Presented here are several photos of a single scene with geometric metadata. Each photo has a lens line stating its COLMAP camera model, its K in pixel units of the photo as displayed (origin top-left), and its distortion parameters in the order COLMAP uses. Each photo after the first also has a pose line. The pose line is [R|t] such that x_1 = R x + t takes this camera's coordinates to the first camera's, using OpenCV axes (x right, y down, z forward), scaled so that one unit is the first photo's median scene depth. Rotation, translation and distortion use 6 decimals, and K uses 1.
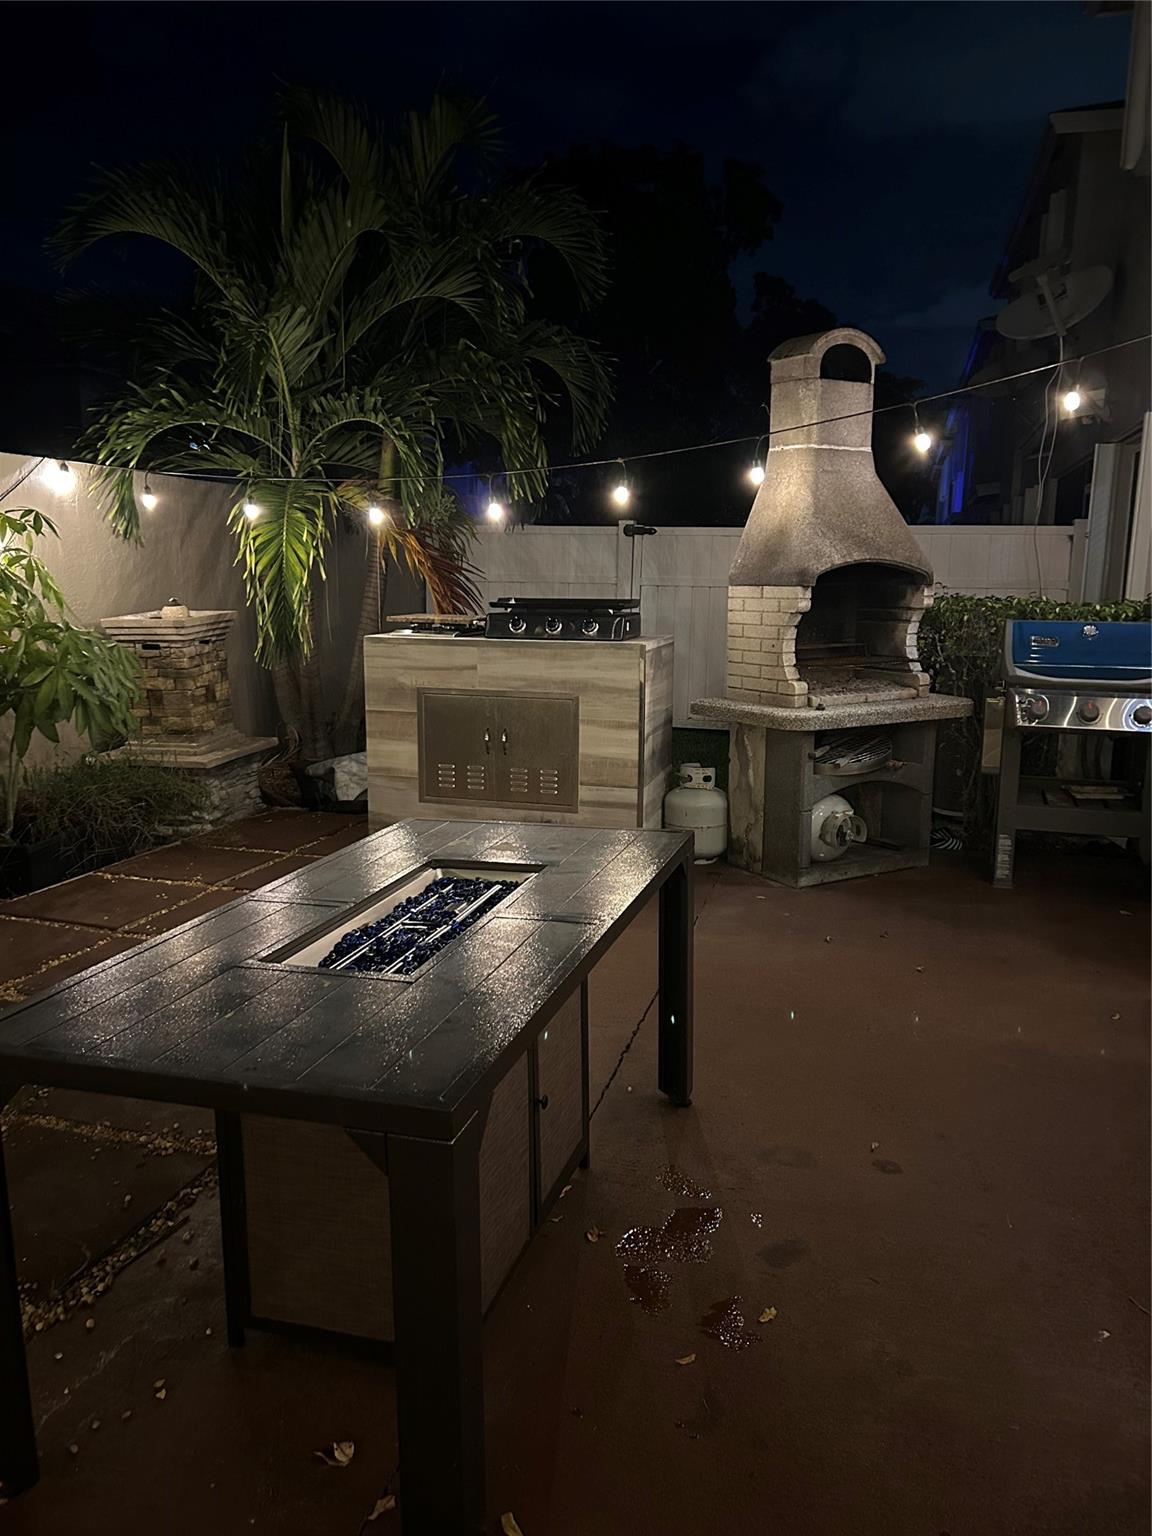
lens RADIAL K [[1155.1, 0, 586.2], [0, 1155.1, 775.6], [0, 0, 1]] dist [0.059573, -0.062636]
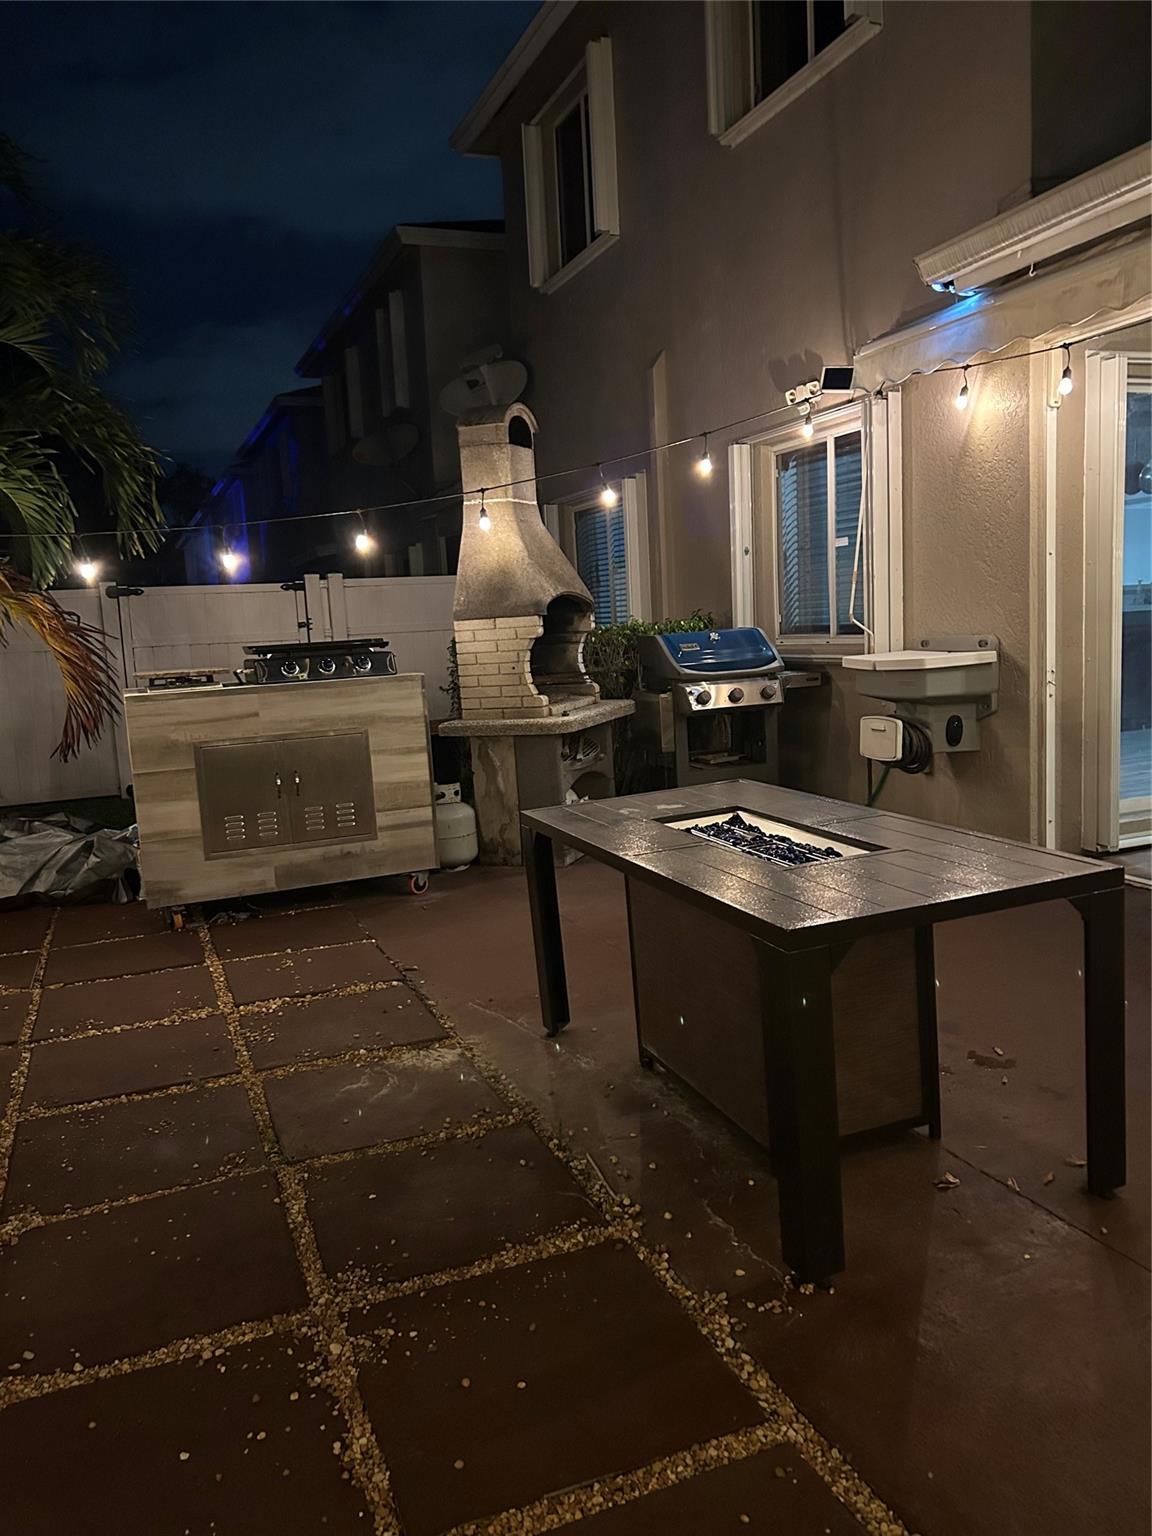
lens RADIAL K [[1155.1, 0, 587.2], [0, 1155.1, 775.8], [0, 0, 1]] dist [0.059573, -0.062636]
pose [[0.794551, -0.138921, 0.591092, -0.473039], [0.171445, 0.985193, 0.001087, 0.007078], [-0.582491, 0.100476, 0.806604, 0.024601]]
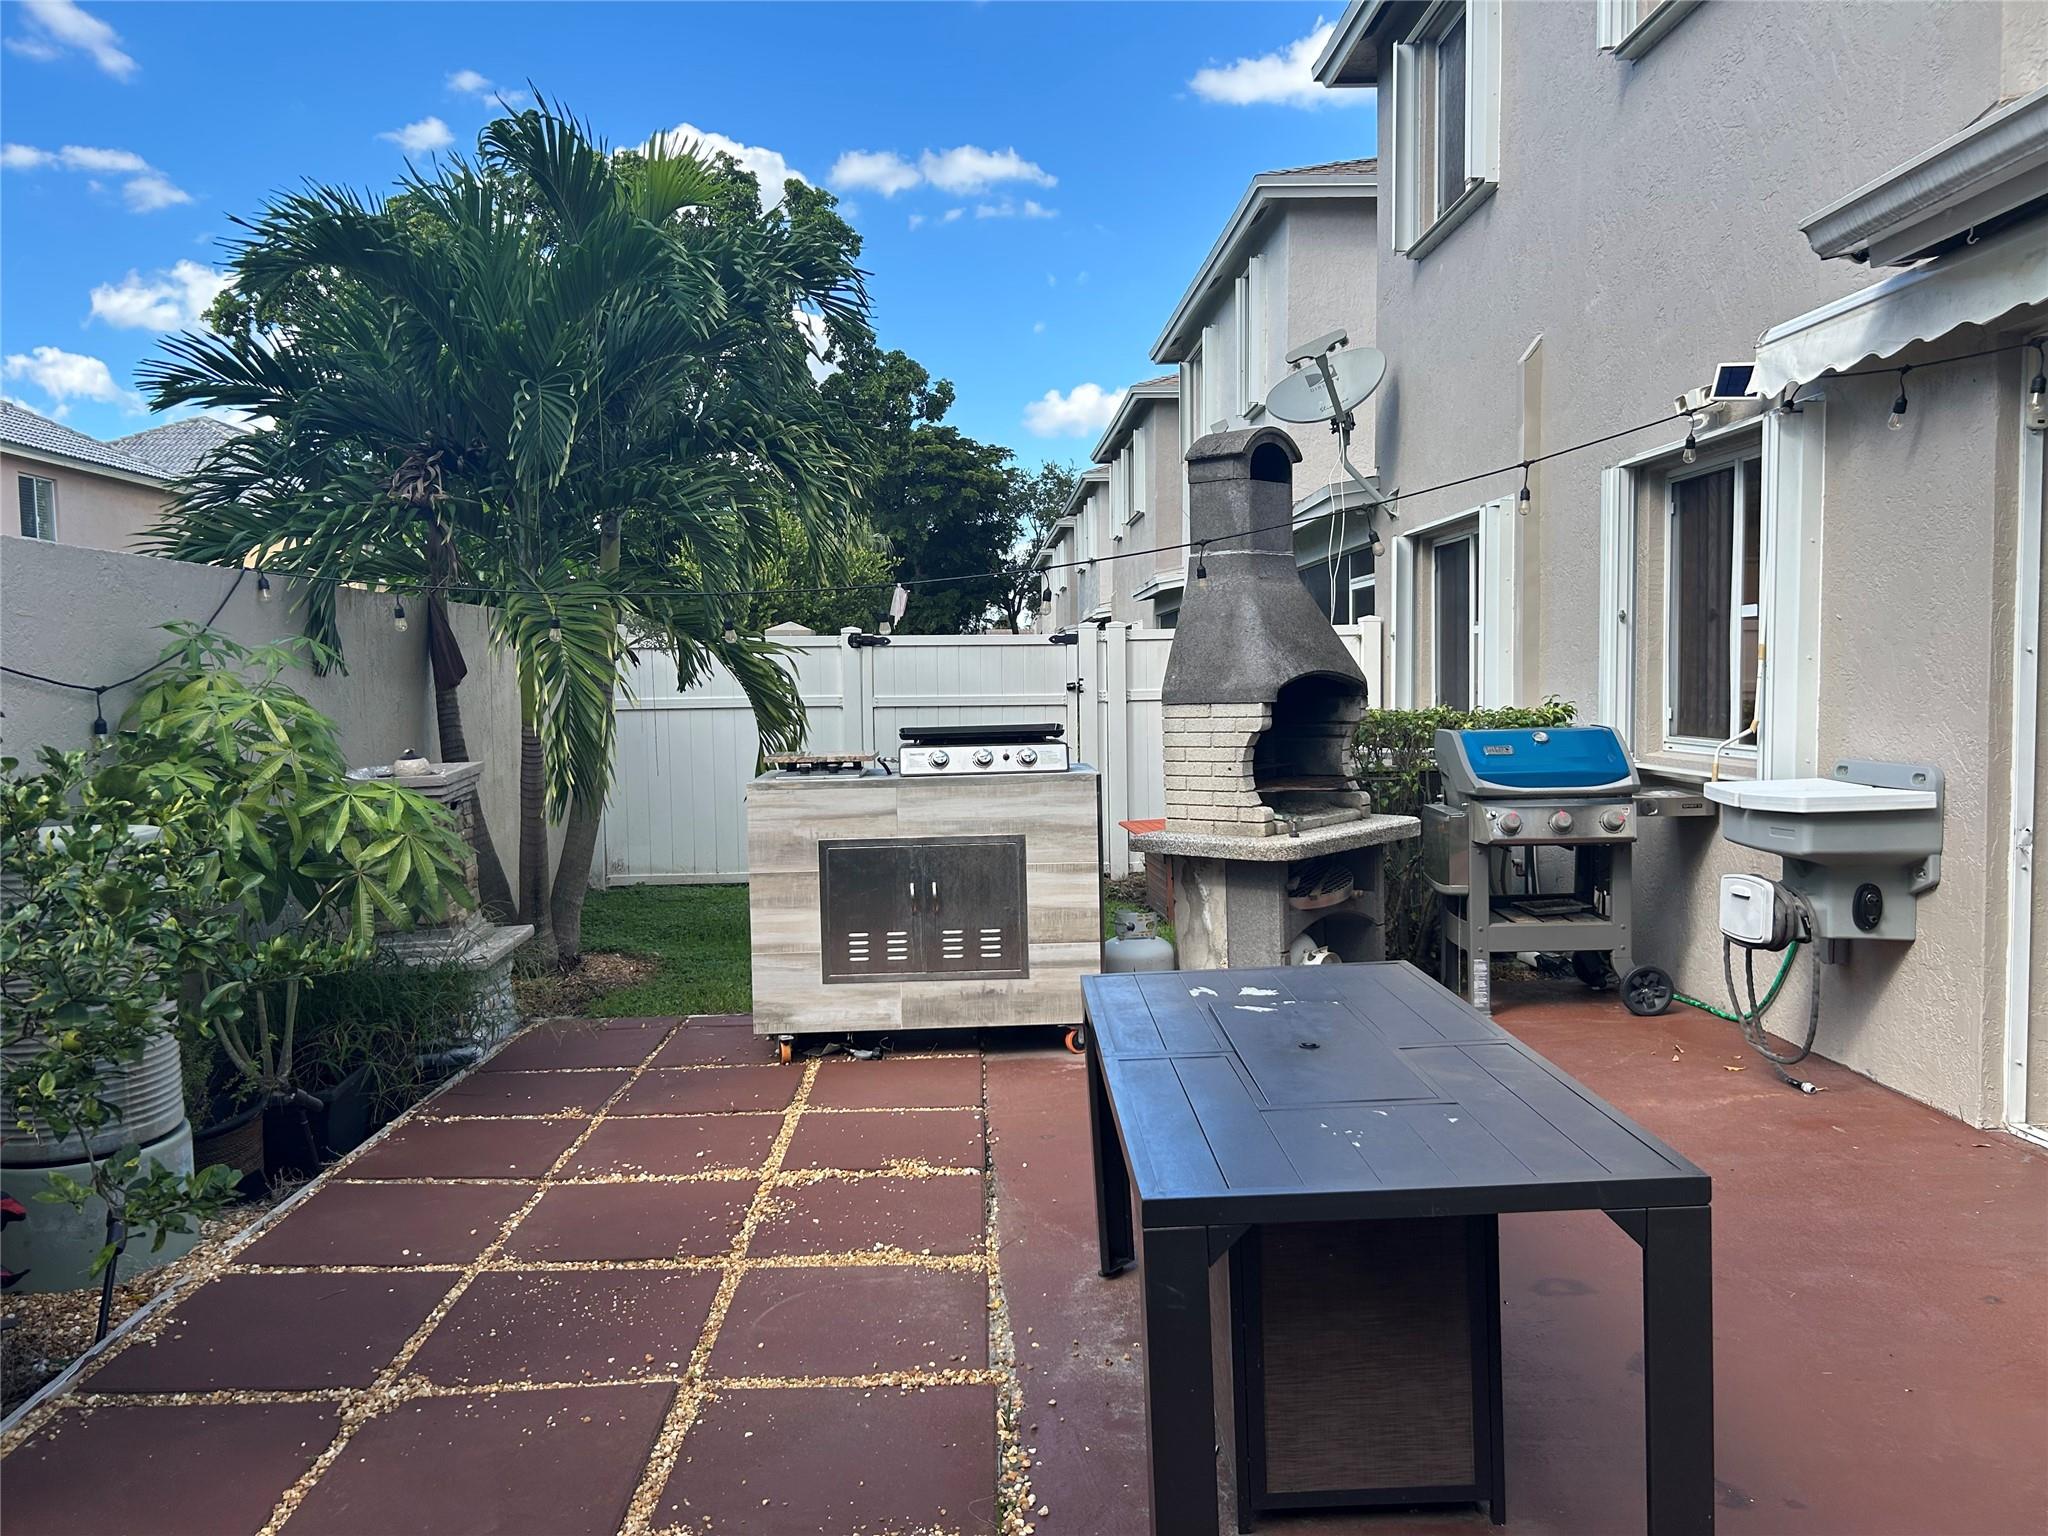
lens RADIAL K [[1540.1, 0, 1021.7], [0, 1540.1, 774.4], [0, 0, 1]] dist [0.059573, -0.062636]
pose [[0.955903, -0.050411, 0.289325, -0.327797], [0.083147, 0.991304, -0.101991, 0.000017], [-0.281668, 0.121550, 0.951782, -0.083173]]
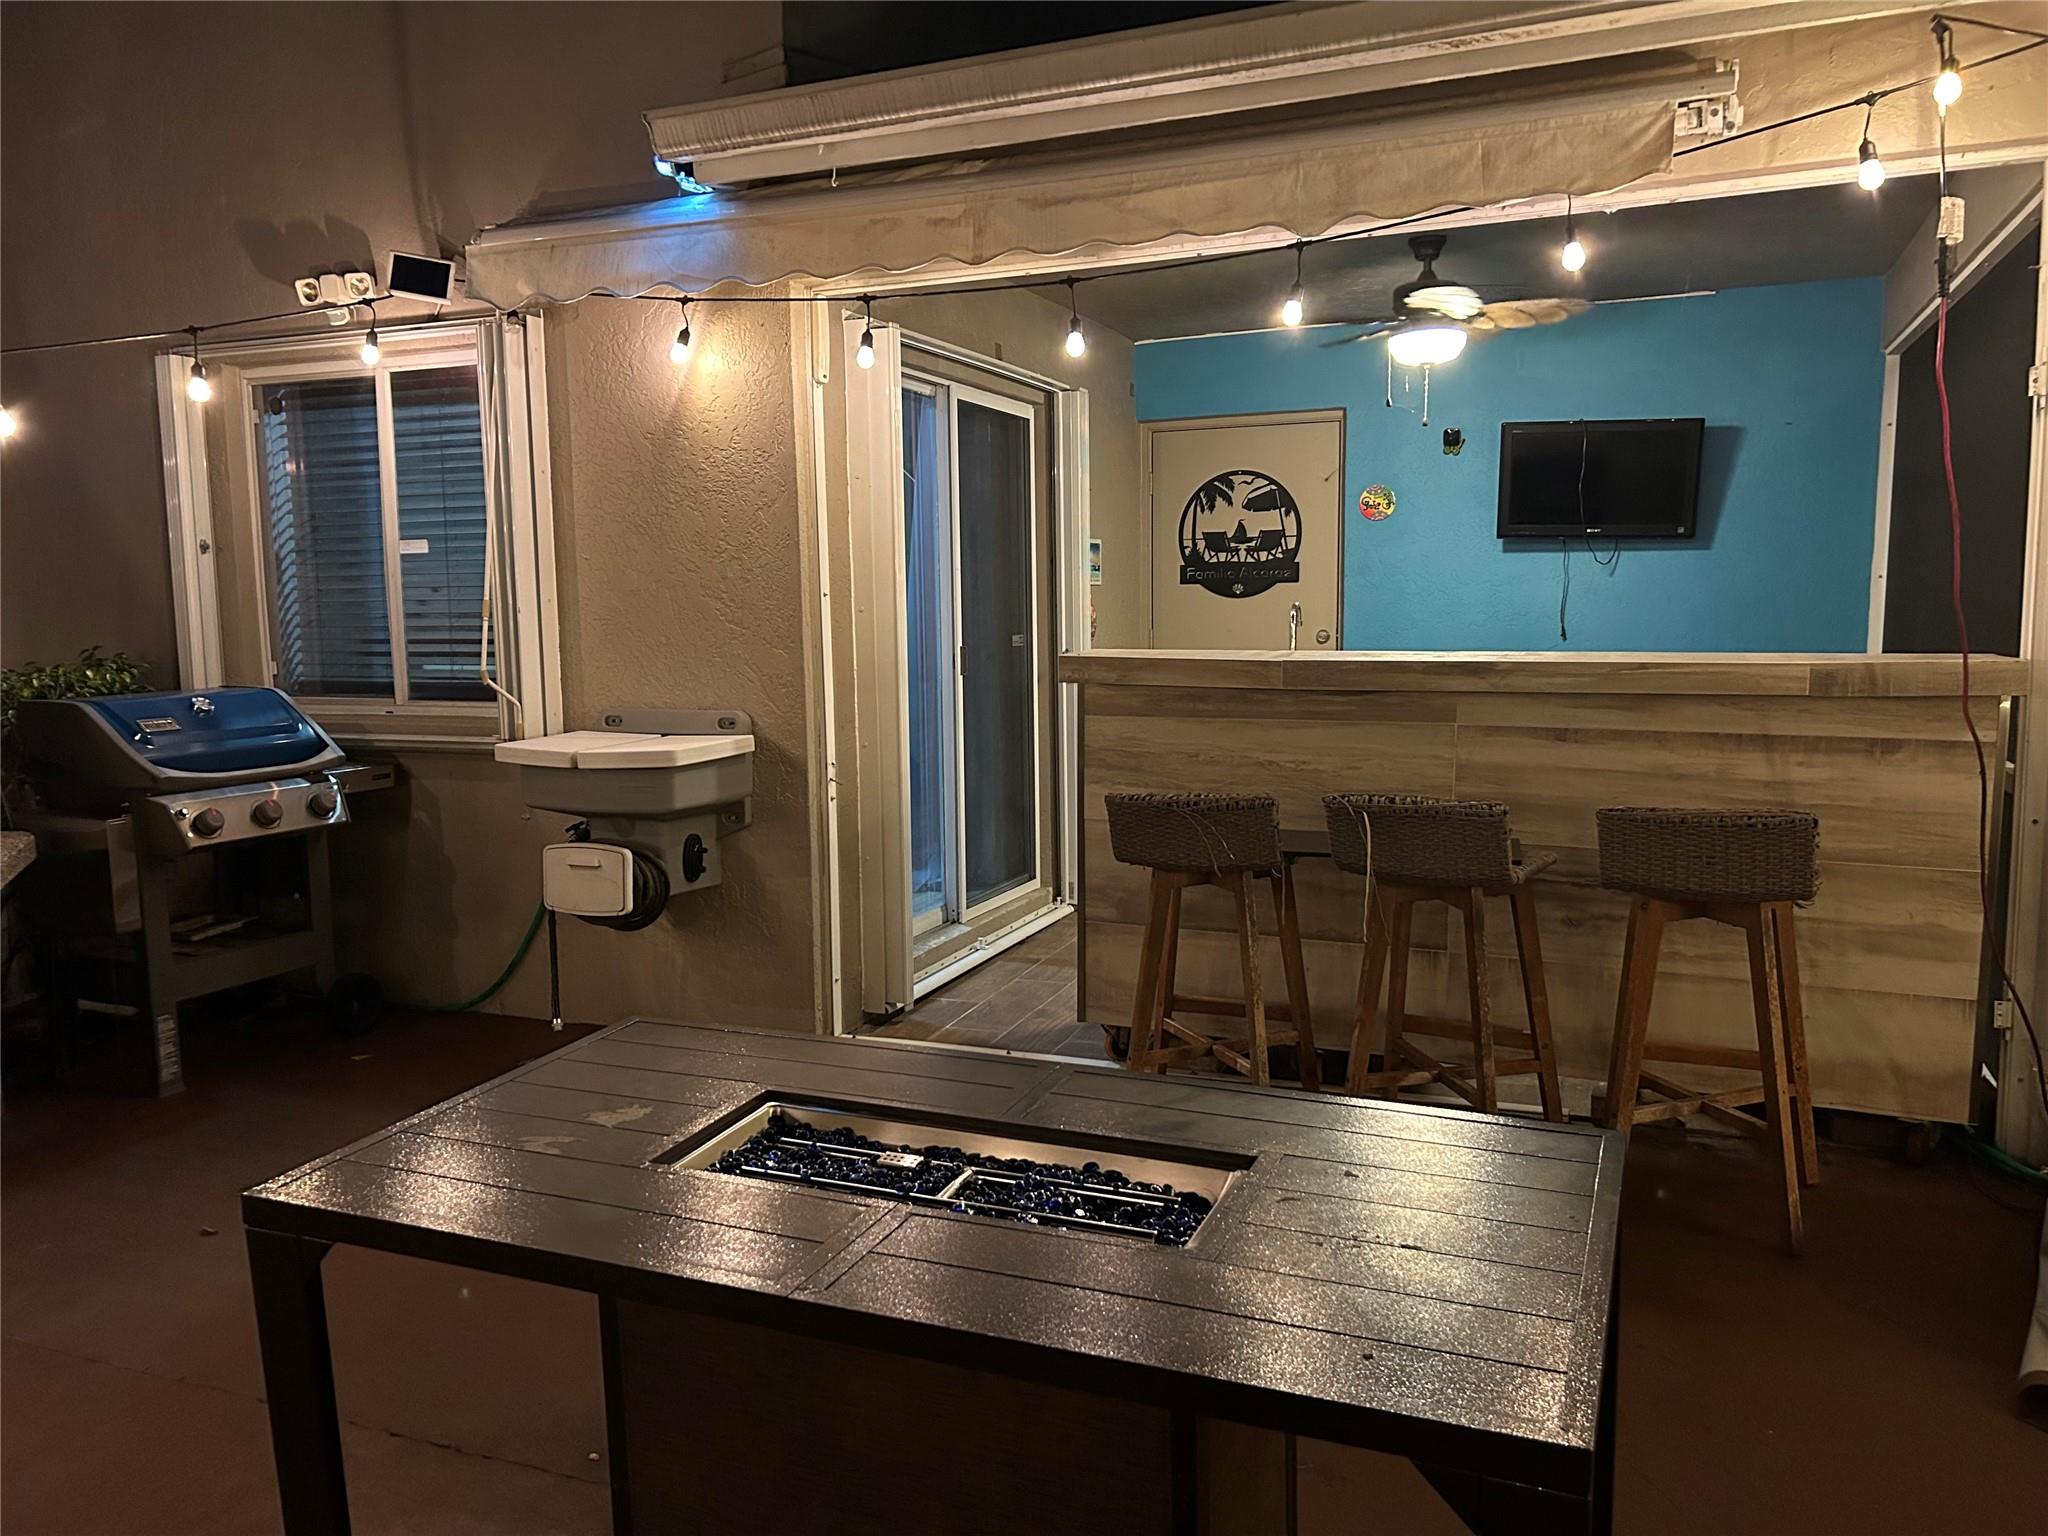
lens RADIAL K [[1540.1, 0, 1032.0], [0, 1540.1, 772.2], [0, 0, 1]] dist [0.059573, -0.062636]
pose [[0.127995, -0.127278, 0.983574, -0.431817], [0.192469, 0.976065, 0.101260, -0.078748], [-0.972920, 0.176347, 0.149429, 0.349083]]
